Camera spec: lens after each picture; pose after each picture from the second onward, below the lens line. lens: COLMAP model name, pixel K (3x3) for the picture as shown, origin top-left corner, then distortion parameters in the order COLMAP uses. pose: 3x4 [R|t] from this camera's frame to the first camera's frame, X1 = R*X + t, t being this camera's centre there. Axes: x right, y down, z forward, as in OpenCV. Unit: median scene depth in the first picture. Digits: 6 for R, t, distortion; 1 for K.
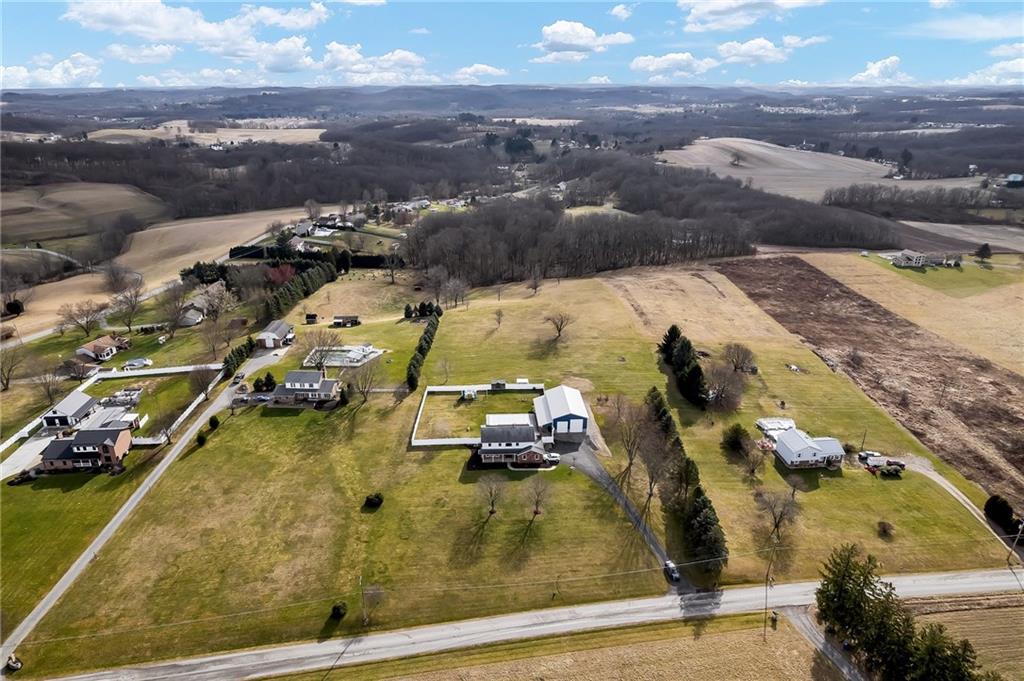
lens RADIAL K [[690.4, 0, 512.0], [0, 690.4, 340.5], [0, 0, 1]] dist [-0.094484, 0.094895]
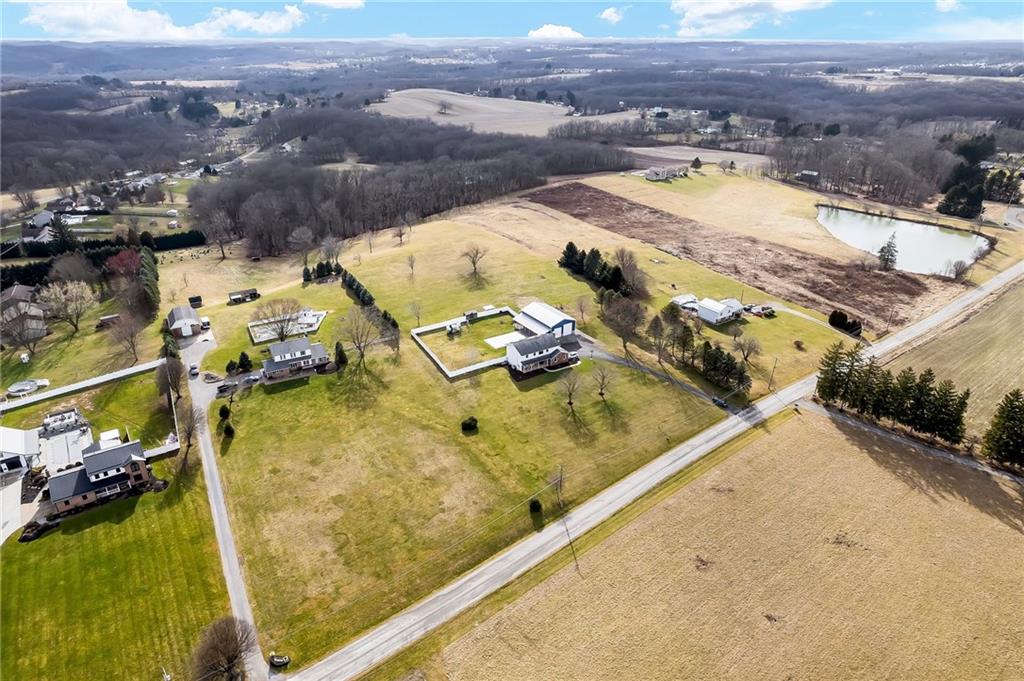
lens RADIAL K [[690.4, 0, 512.0], [0, 690.4, 340.5], [0, 0, 1]] dist [-0.094484, 0.094895]
pose [[0.853900, -0.210851, 0.475812, -0.494405], [0.183175, 0.977516, 0.104446, 0.001480], [-0.487136, -0.002029, 0.873324, 0.011750]]
